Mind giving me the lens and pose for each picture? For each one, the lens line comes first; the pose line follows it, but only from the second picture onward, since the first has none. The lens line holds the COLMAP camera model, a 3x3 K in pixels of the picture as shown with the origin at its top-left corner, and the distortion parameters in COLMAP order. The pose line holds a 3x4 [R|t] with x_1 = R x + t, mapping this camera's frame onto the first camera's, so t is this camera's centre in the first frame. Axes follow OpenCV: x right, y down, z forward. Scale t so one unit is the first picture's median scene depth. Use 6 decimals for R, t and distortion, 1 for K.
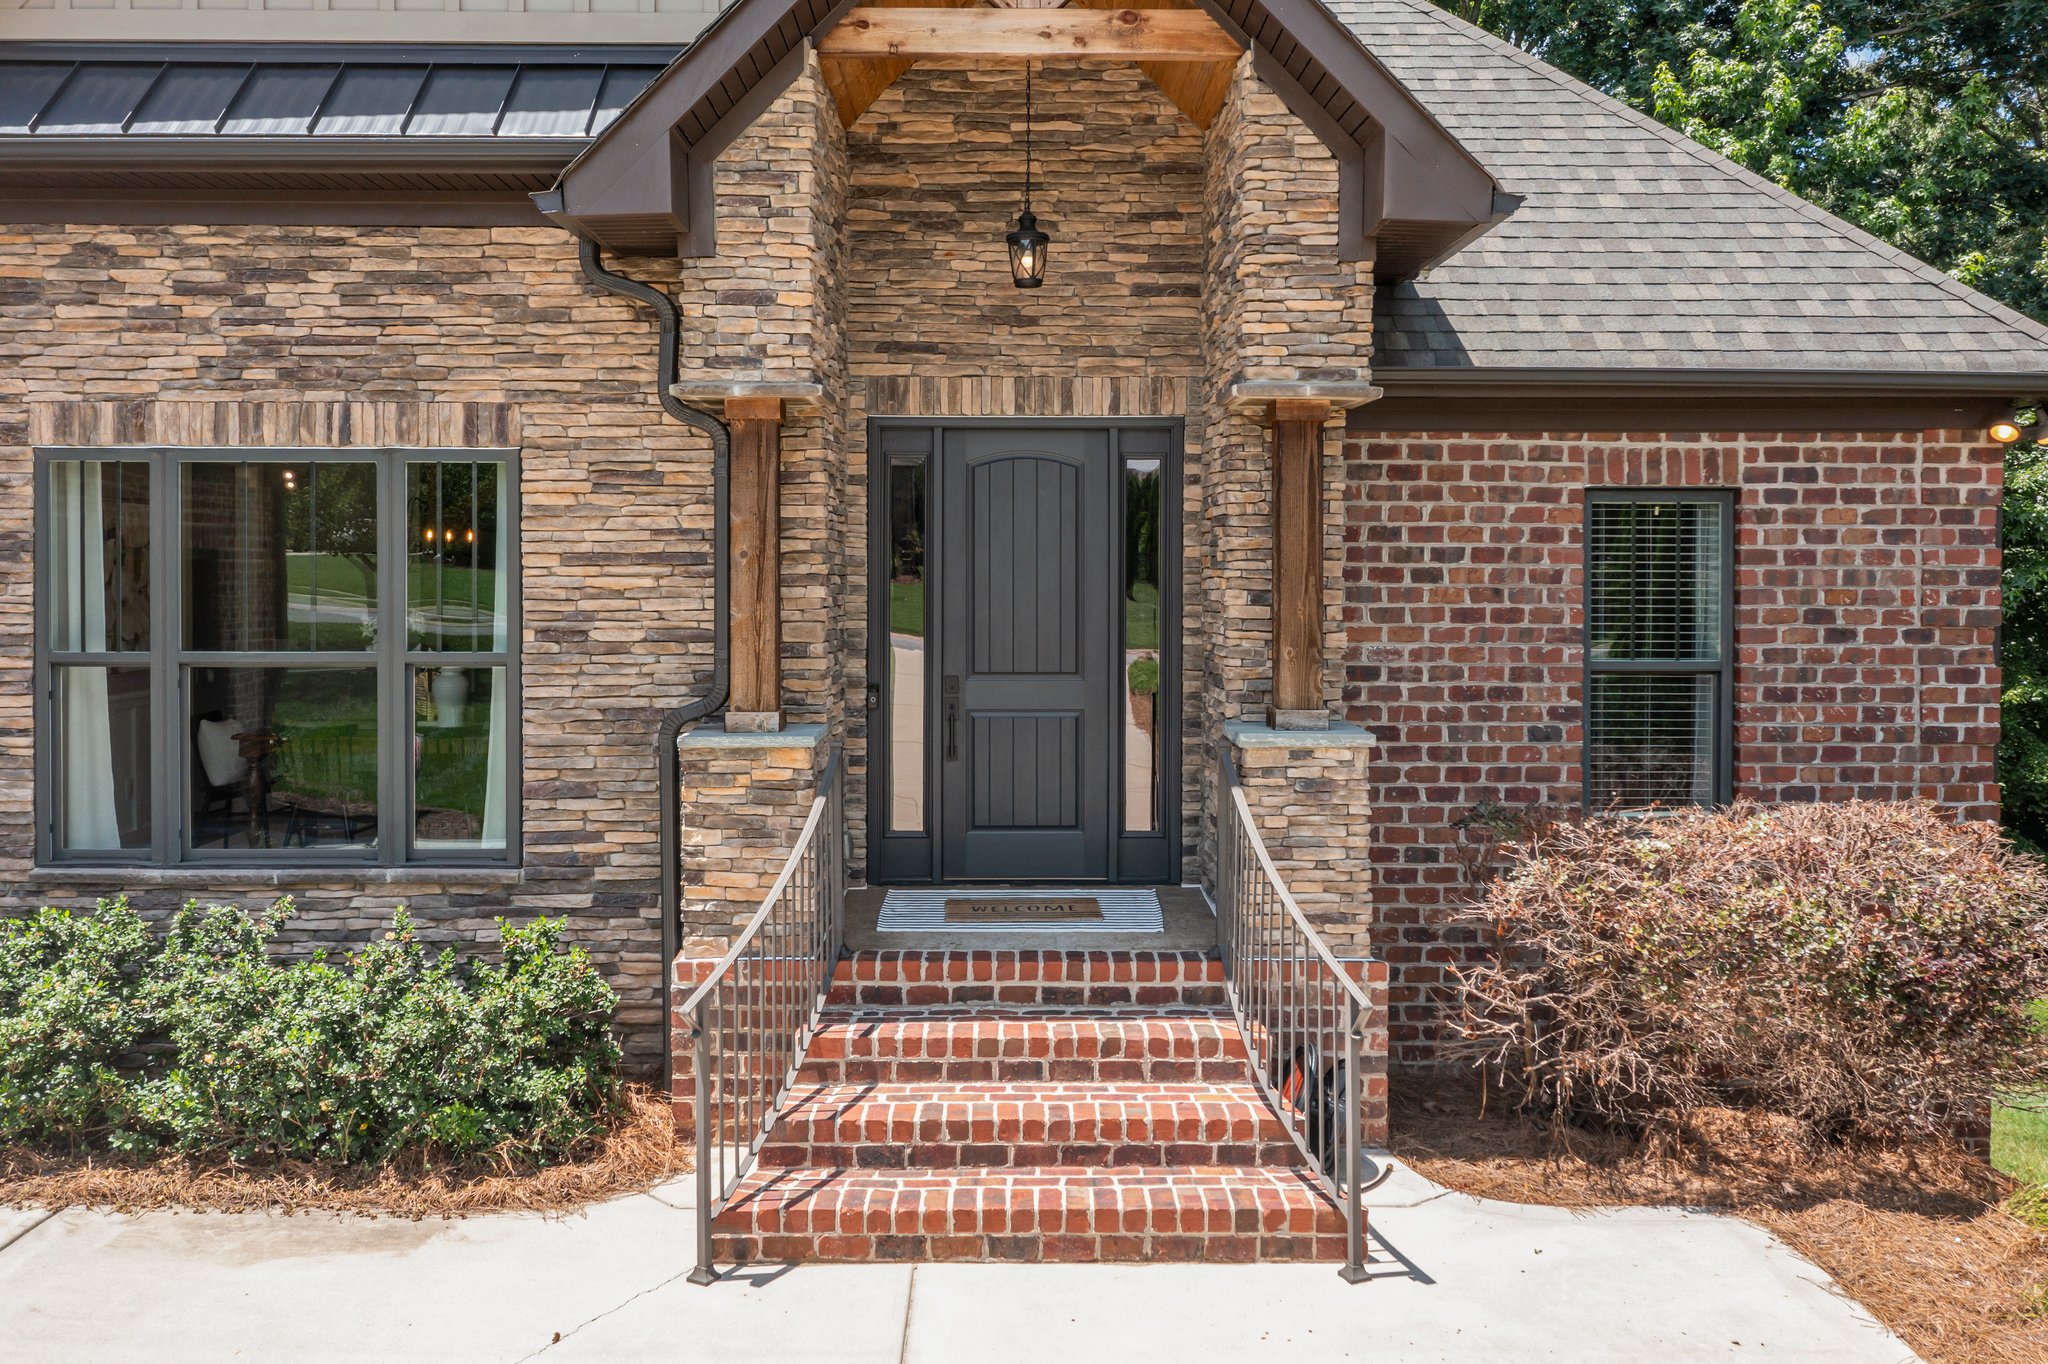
lens RADIAL K [[1650.0, 0, 1029.8], [0, 1650.0, 585.2], [0, 0, 1]] dist [-0.008099, -0.001772]
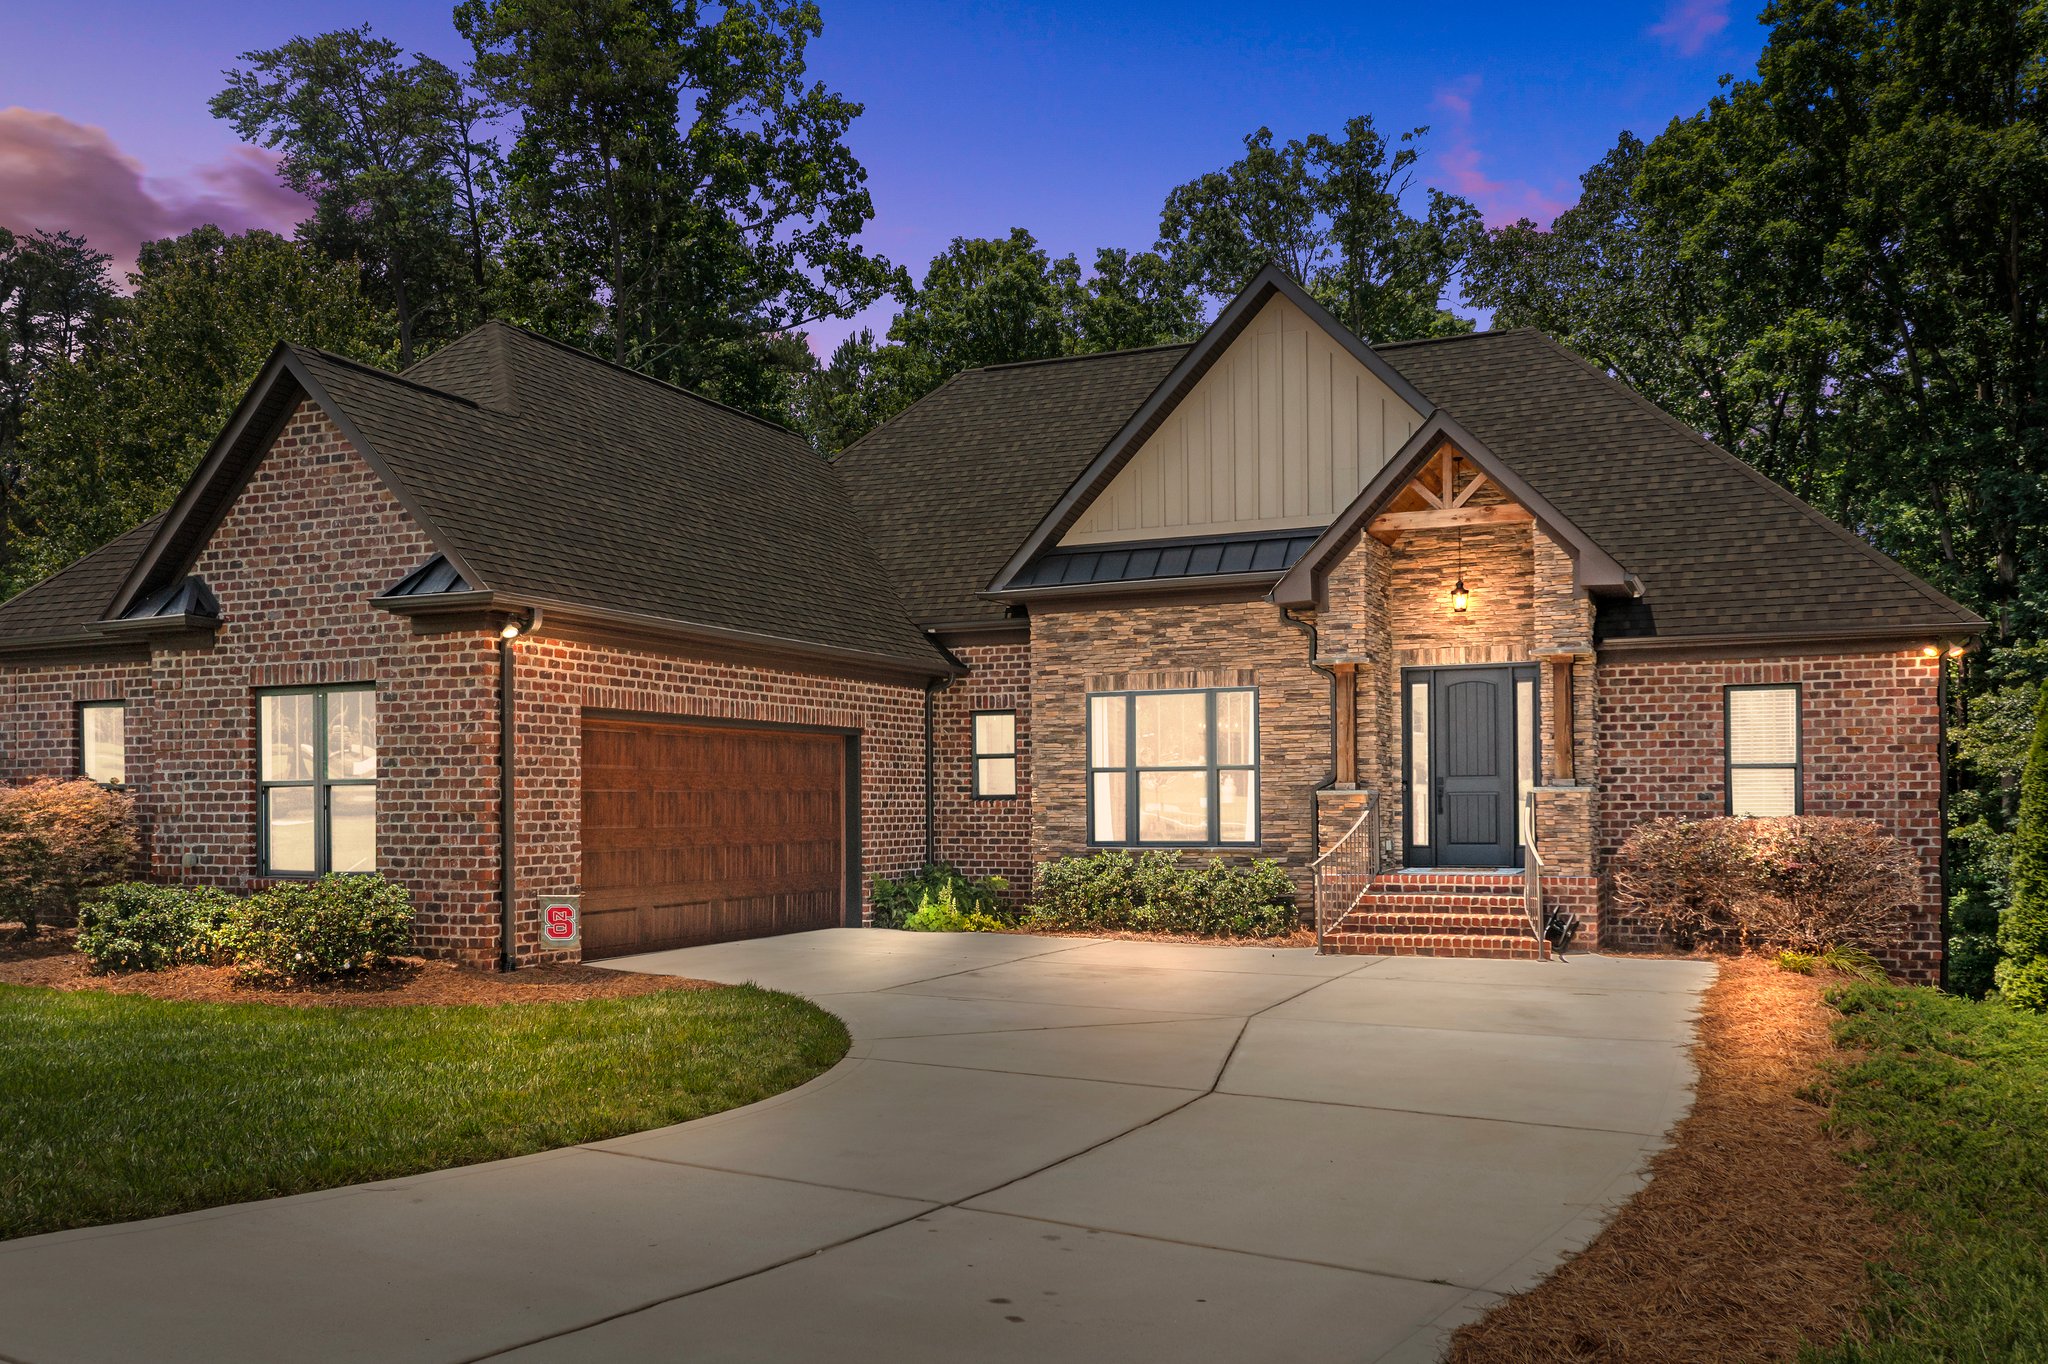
lens RADIAL K [[1670.7, 0, 1010.6], [0, 1670.7, 790.2], [0, 0, 1]] dist [-0.009770, 0.002338]
pose [[0.905439, -0.012715, -0.424285, 0.457234], [0.005723, 0.999826, -0.017751, 0.126846], [0.424437, 0.013644, 0.905355, -1.565358]]
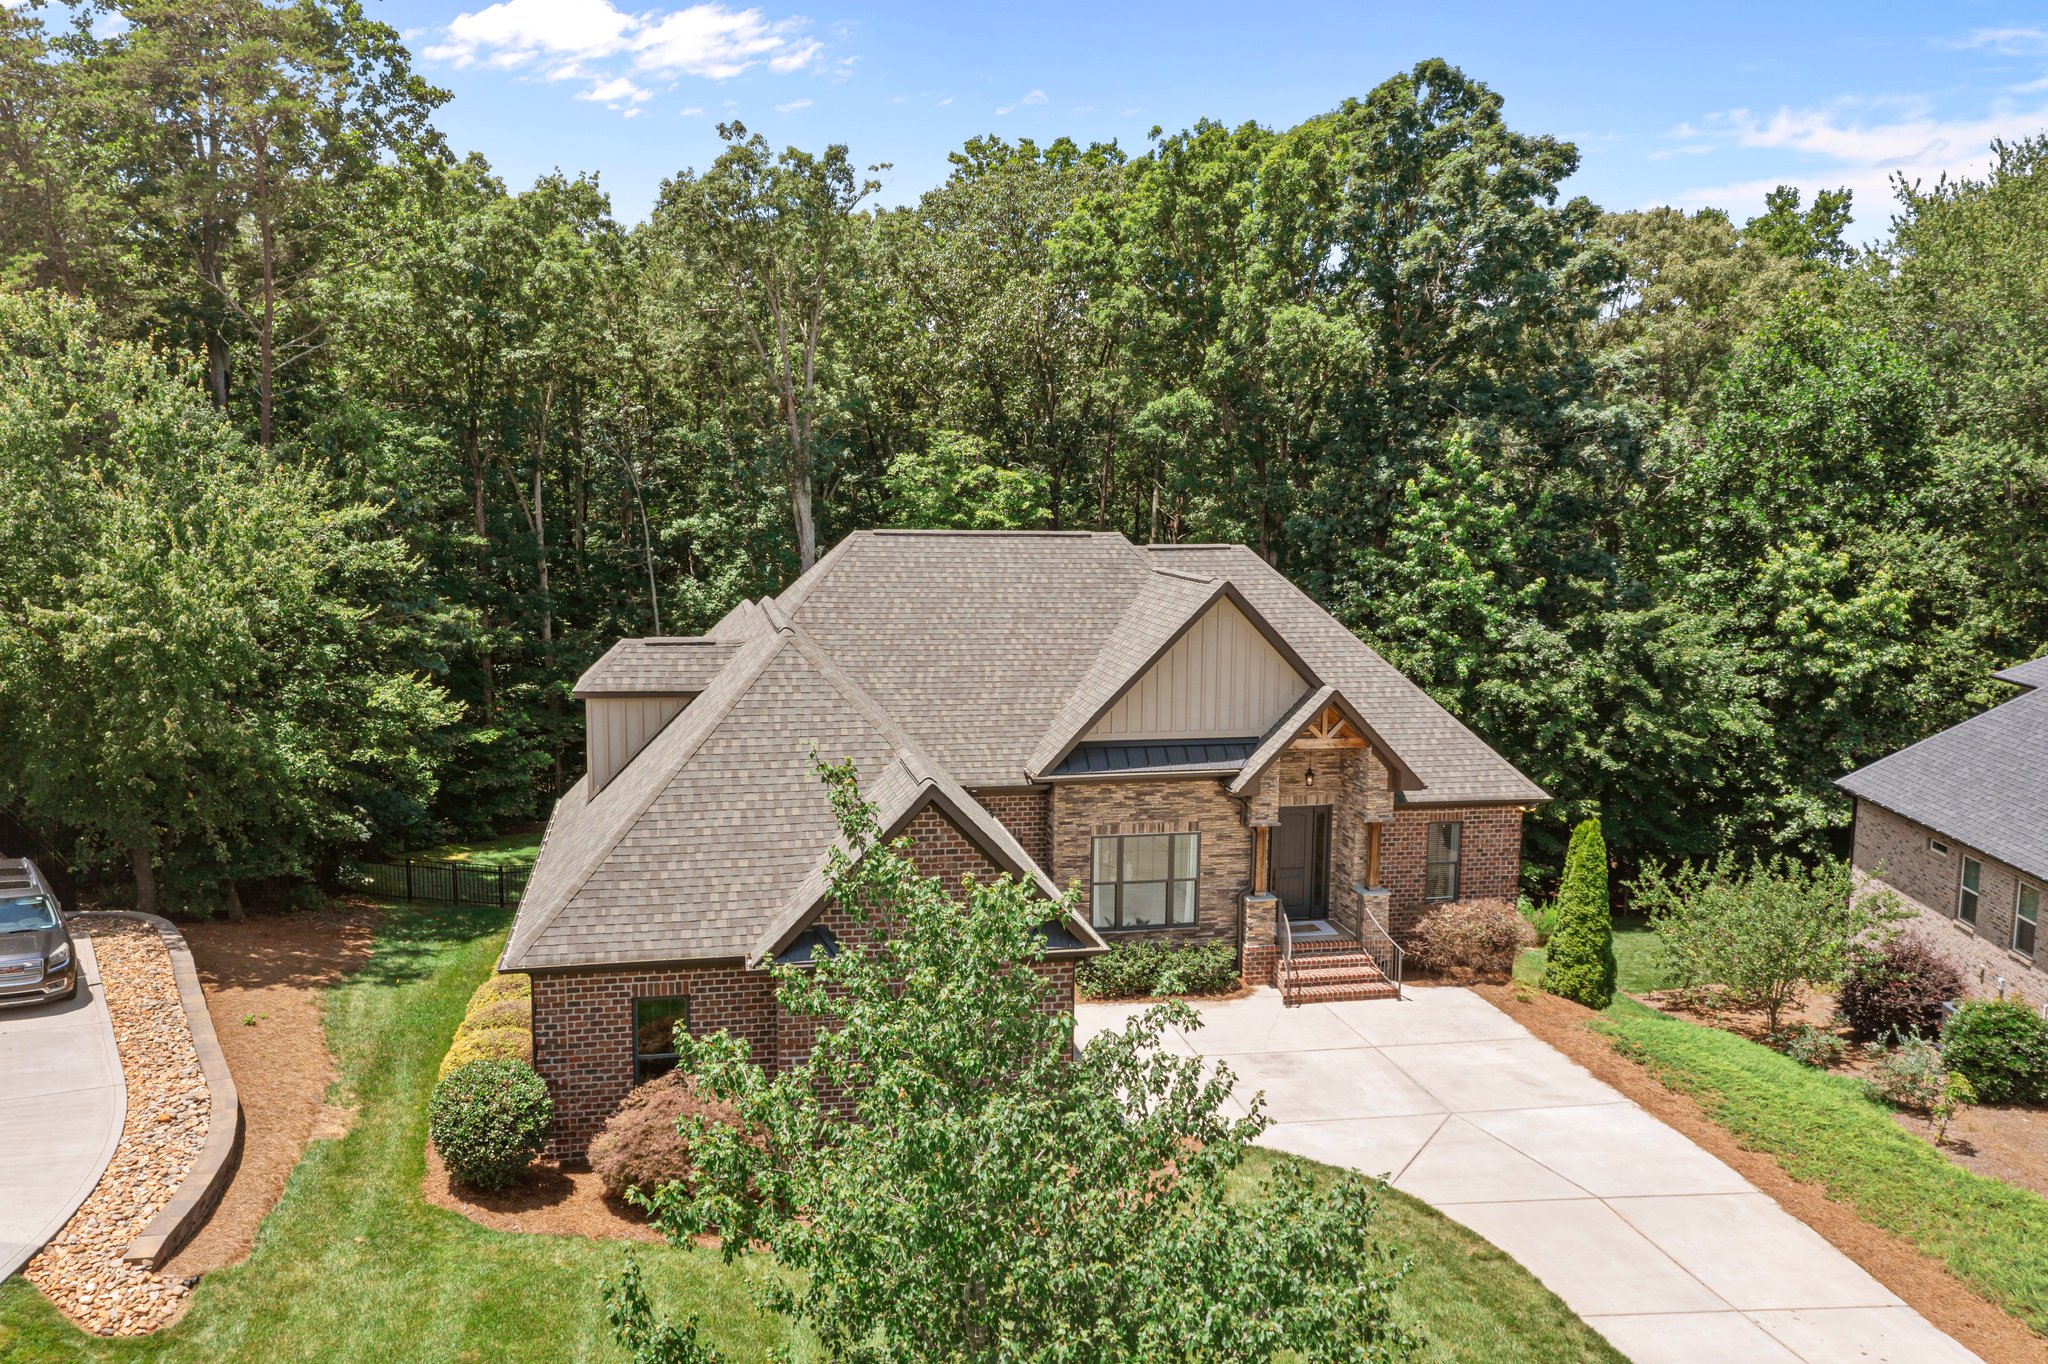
lens RADIAL K [[1613.9, 0, 1018.9], [0, 1613.9, 687.4], [0, 0, 1]] dist [-0.010557, -0.000662]
pose [[0.981978, -0.018034, 0.188133, -1.562460], [-0.006660, 0.991517, 0.129804, -0.999654], [-0.188878, -0.128717, 0.973528, -2.957725]]
